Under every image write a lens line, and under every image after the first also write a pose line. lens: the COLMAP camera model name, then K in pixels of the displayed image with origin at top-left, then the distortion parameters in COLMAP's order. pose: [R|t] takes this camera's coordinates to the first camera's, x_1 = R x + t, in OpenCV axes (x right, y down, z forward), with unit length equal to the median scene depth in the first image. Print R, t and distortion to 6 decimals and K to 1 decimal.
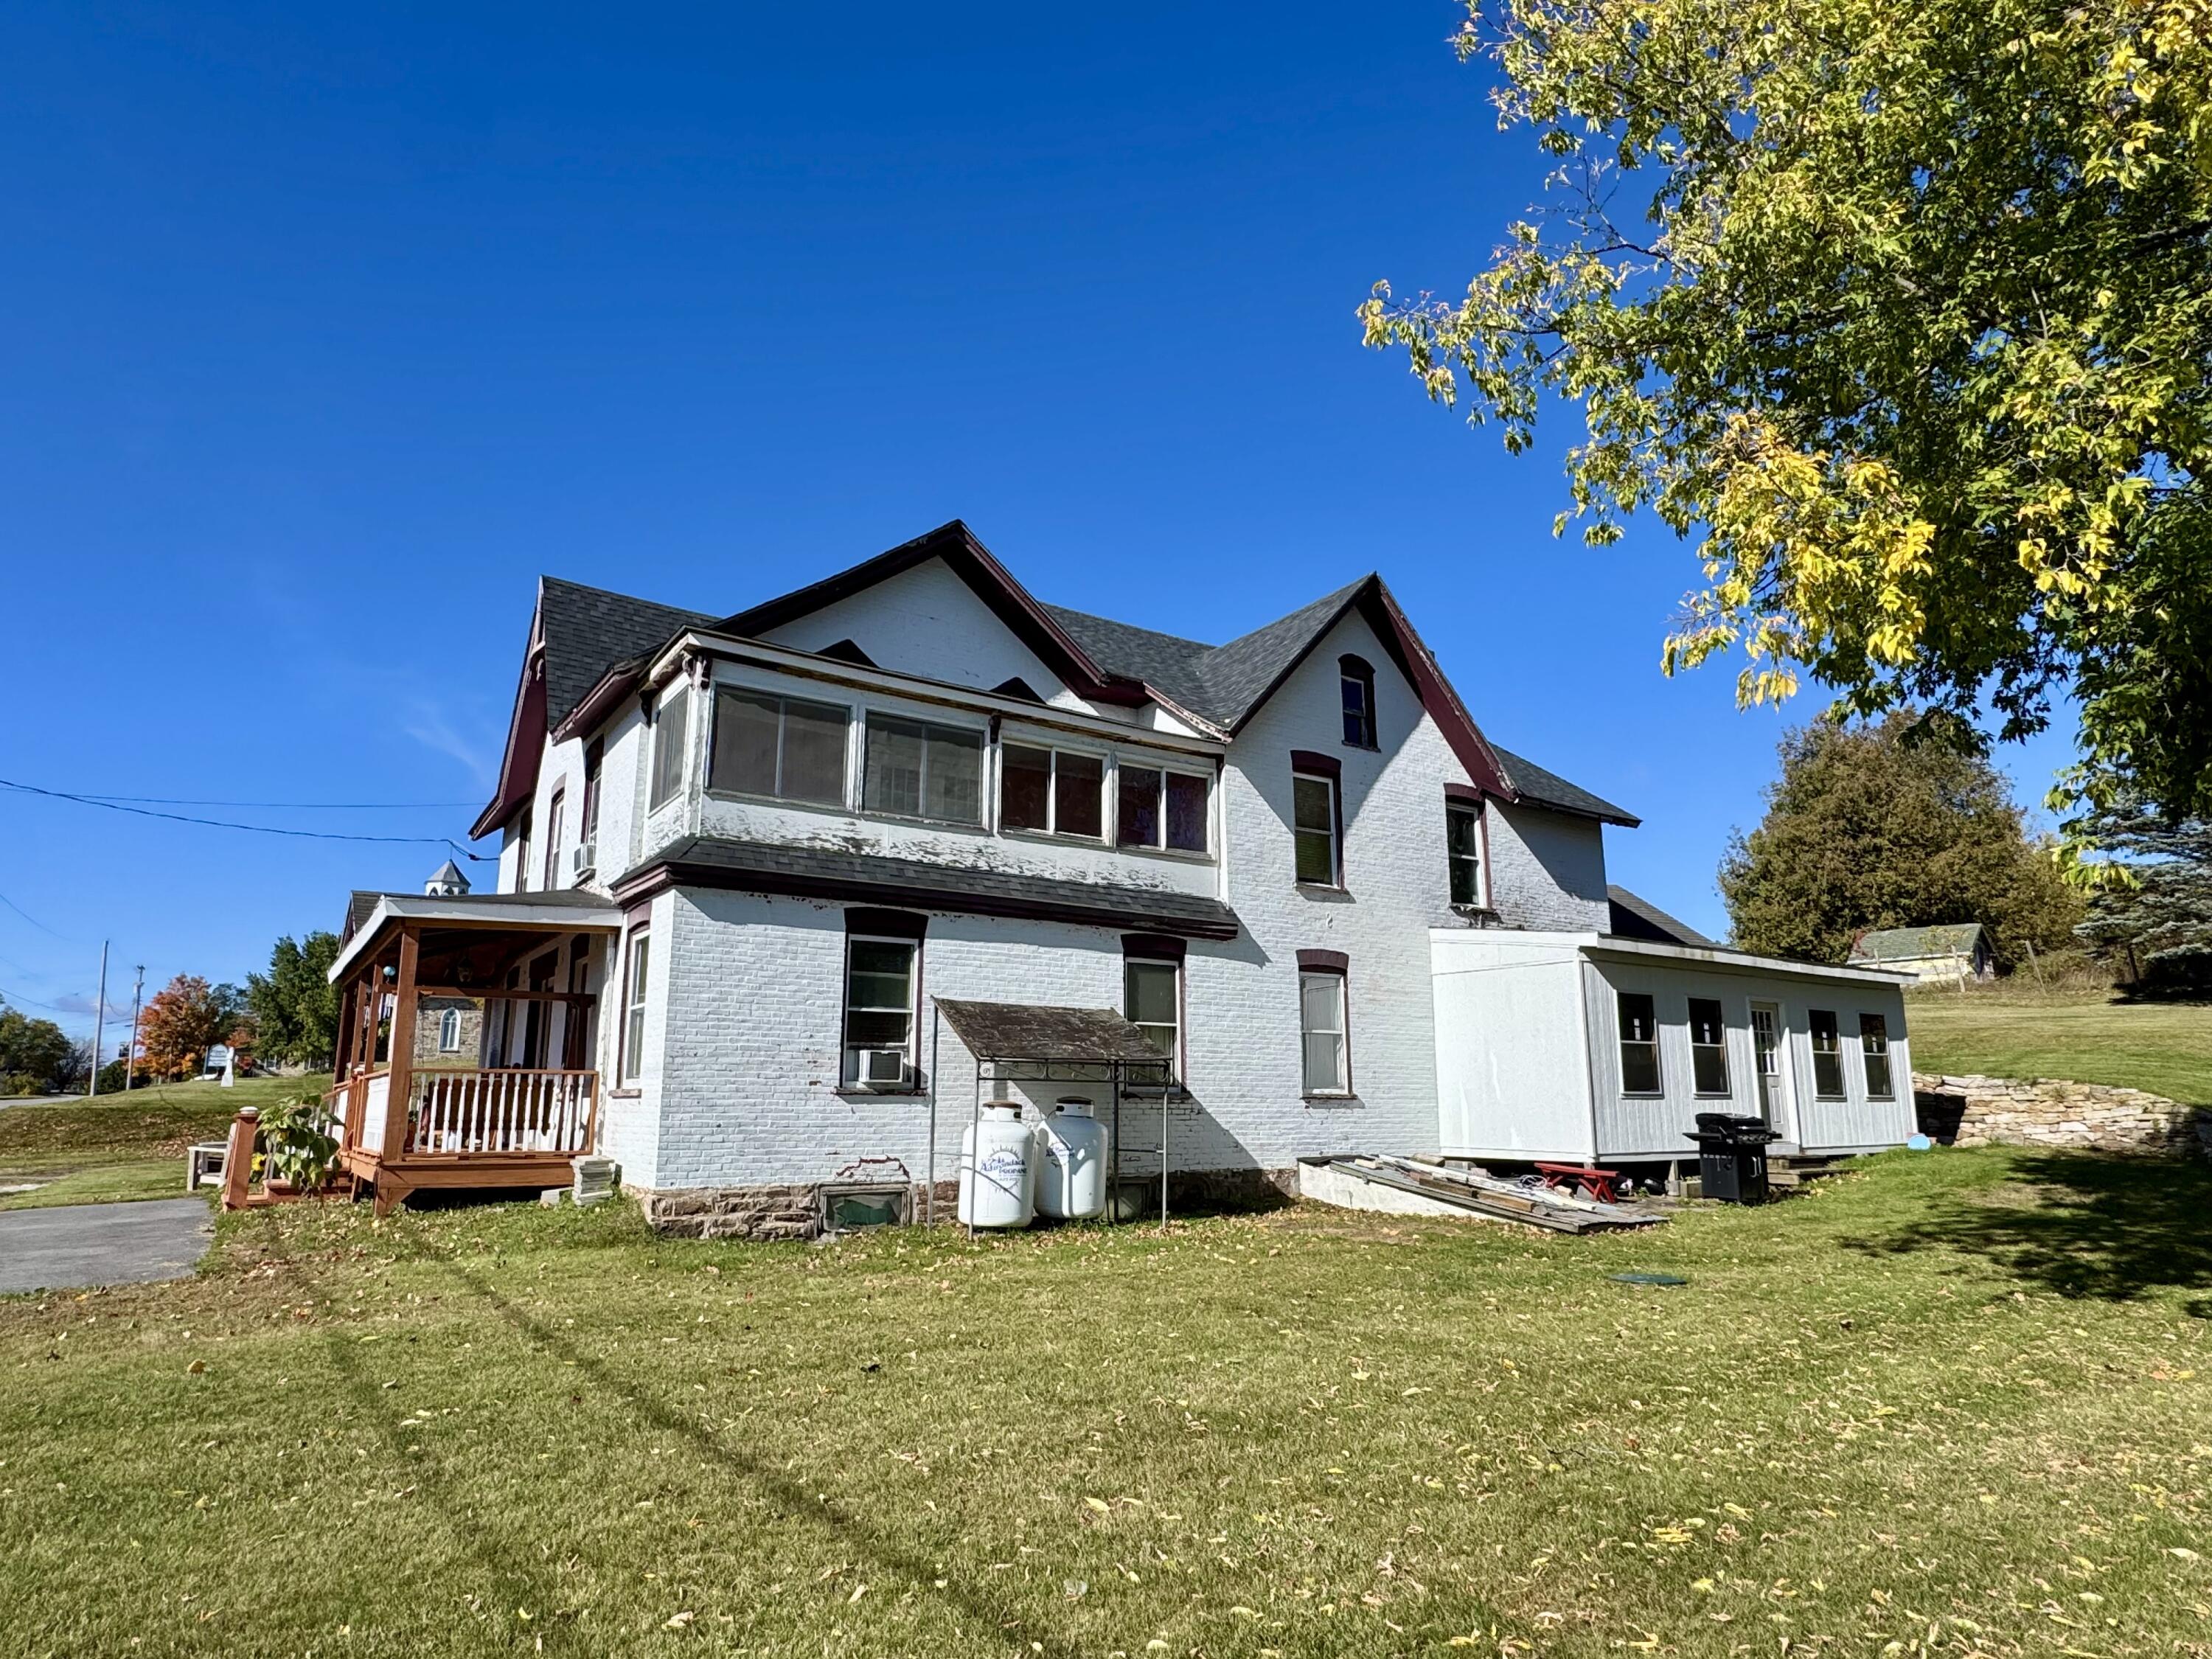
lens RADIAL K [[1265.5, 0, 1106.0], [0, 1265.5, 829.5], [0, 0, 1]] dist [0.003296, 0.000805]
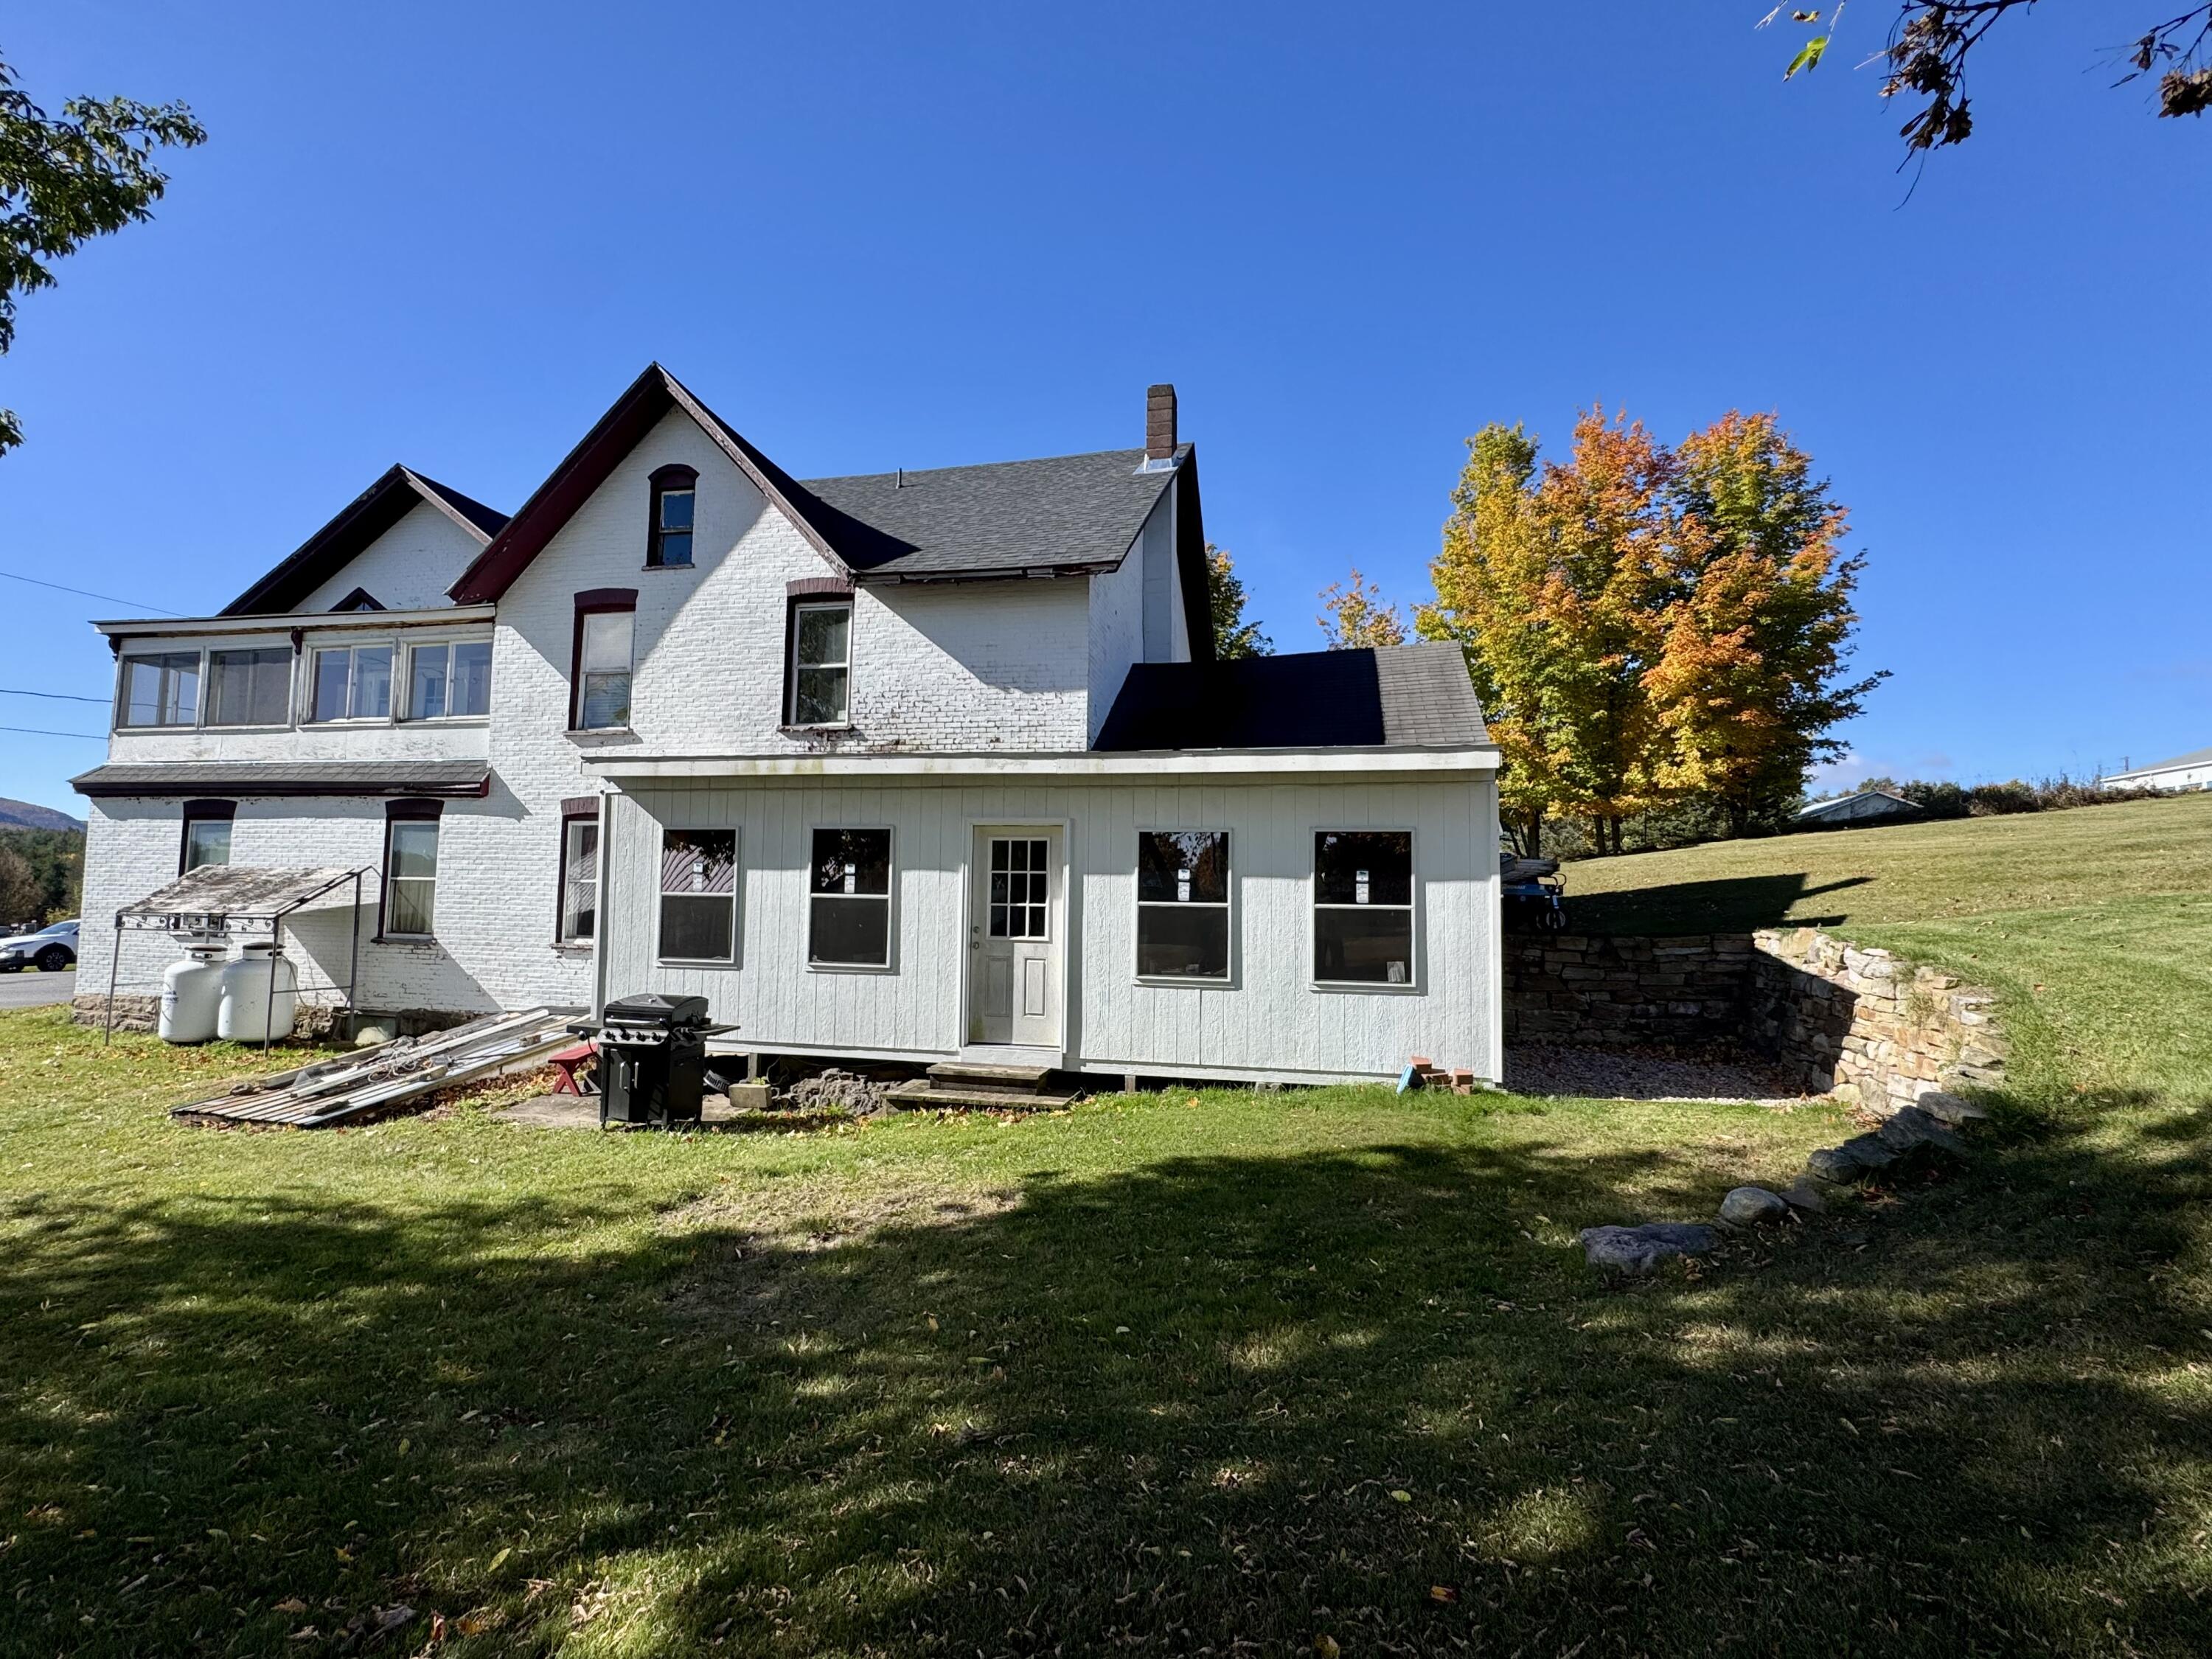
lens RADIAL K [[1009.6, 0, 1106.0], [0, 1009.6, 829.5], [0, 0, 1]] dist [0.001696, 0.000249]
pose [[0.685510, -0.041168, -0.726898, 1.035388], [0.139185, 0.987396, 0.075339, 0.120565], [0.714635, -0.152818, 0.682600, 0.781237]]
